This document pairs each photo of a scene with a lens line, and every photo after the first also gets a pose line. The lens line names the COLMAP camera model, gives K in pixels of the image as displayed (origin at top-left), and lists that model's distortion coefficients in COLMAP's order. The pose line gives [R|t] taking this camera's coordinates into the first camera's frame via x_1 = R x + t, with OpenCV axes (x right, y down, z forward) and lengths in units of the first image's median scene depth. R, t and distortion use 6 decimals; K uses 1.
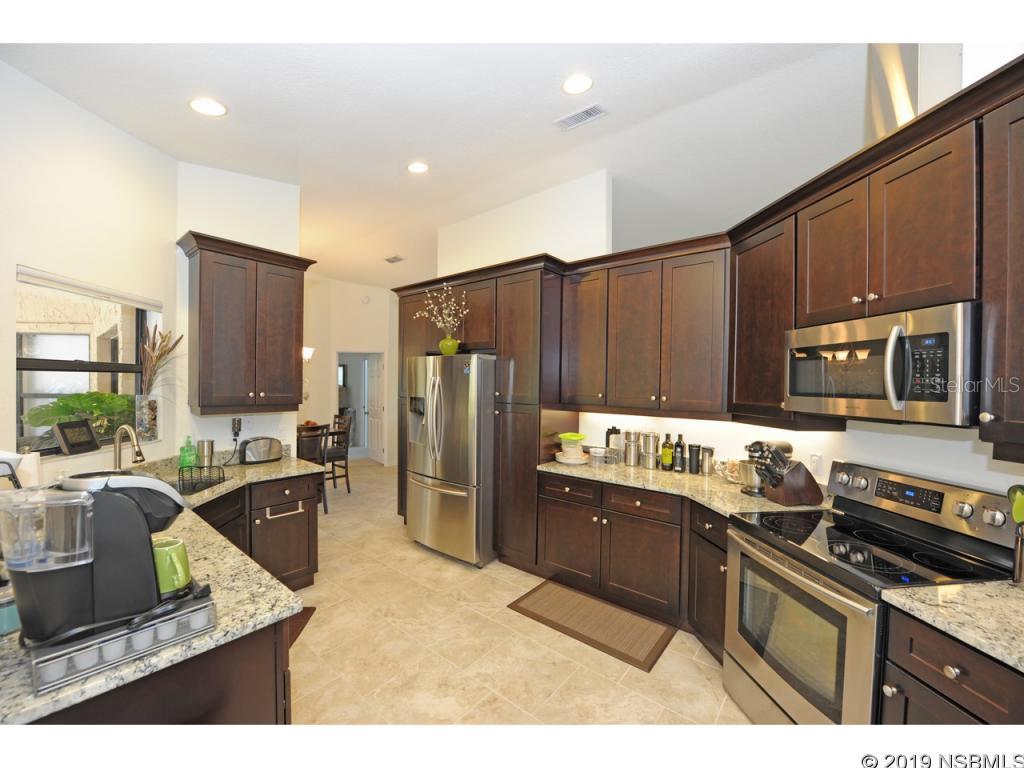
lens RADIAL K [[406.5, 0, 508.2], [0, 406.5, 389.1], [0, 0, 1]] dist [-0.016857, -0.001766]
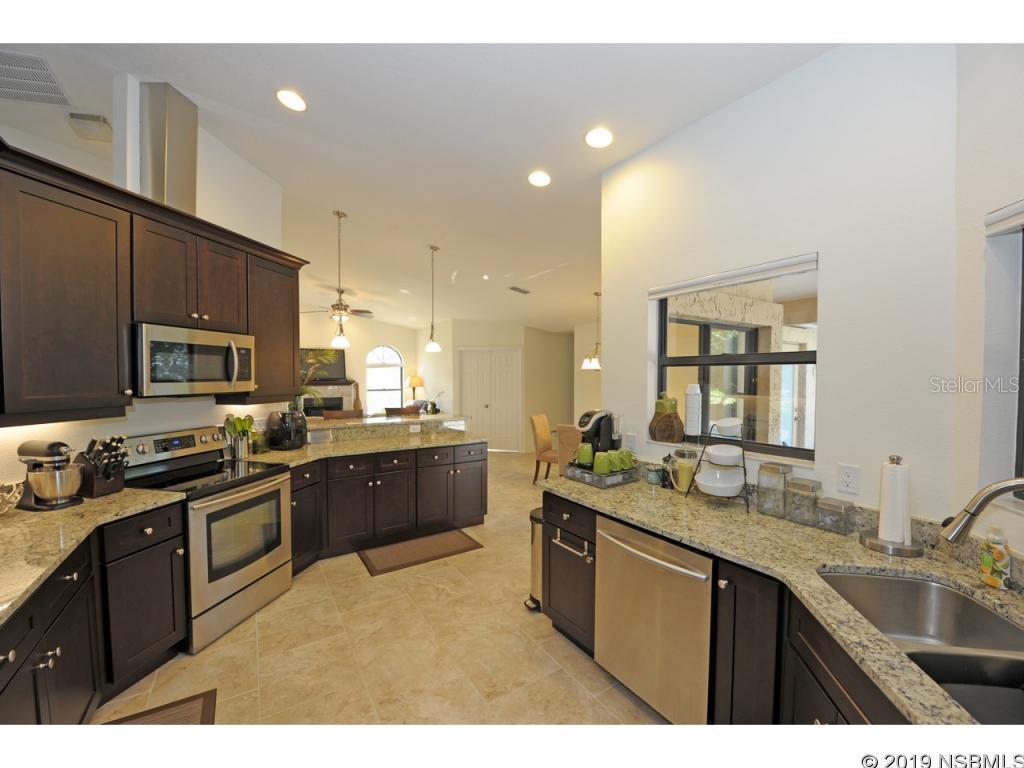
lens RADIAL K [[403.9, 0, 507.9], [0, 403.9, 389.4], [0, 0, 1]] dist [-0.016863, -0.002209]
pose [[-0.954328, -0.023624, 0.297826, -0.390562], [-0.008604, 0.998629, 0.051643, -0.020265], [-0.298637, 0.046722, -0.953222, 1.186110]]
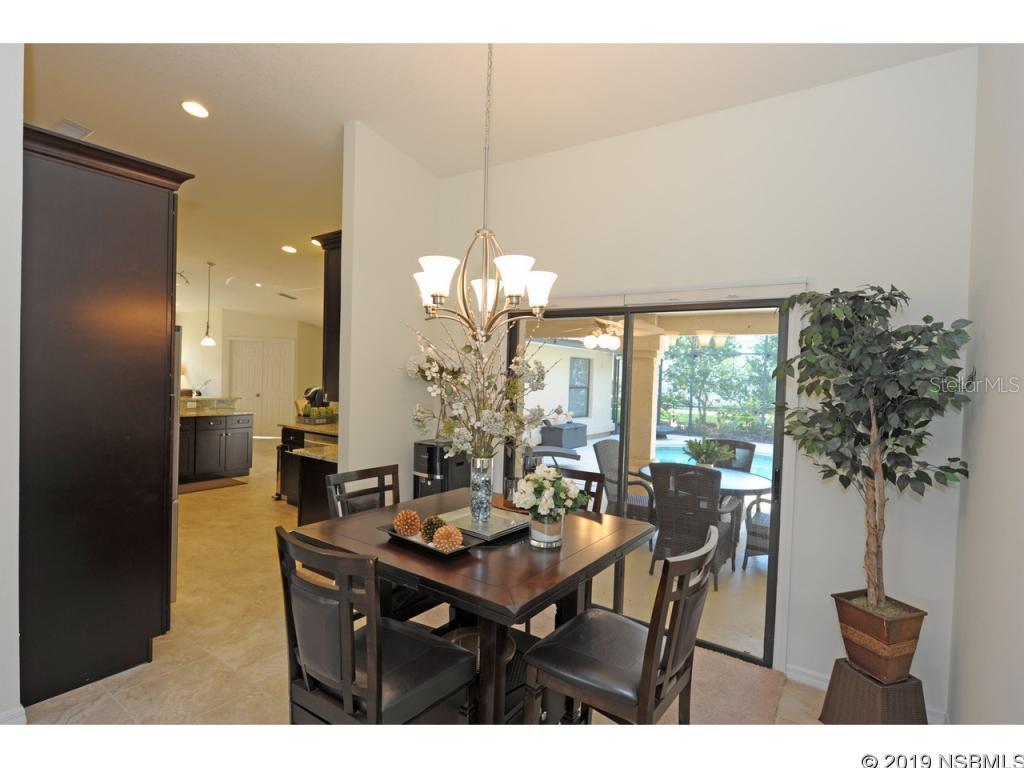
lens RADIAL K [[529.1, 0, 512.0], [0, 529.1, 384.0], [0, 0, 1]] dist [0.000228, 0.000020]
pose [[-0.996092, -0.042614, -0.077365, -0.932391], [-0.045438, 0.998350, 0.035106, -0.053128], [0.075742, 0.038485, -0.996385, 2.471661]]
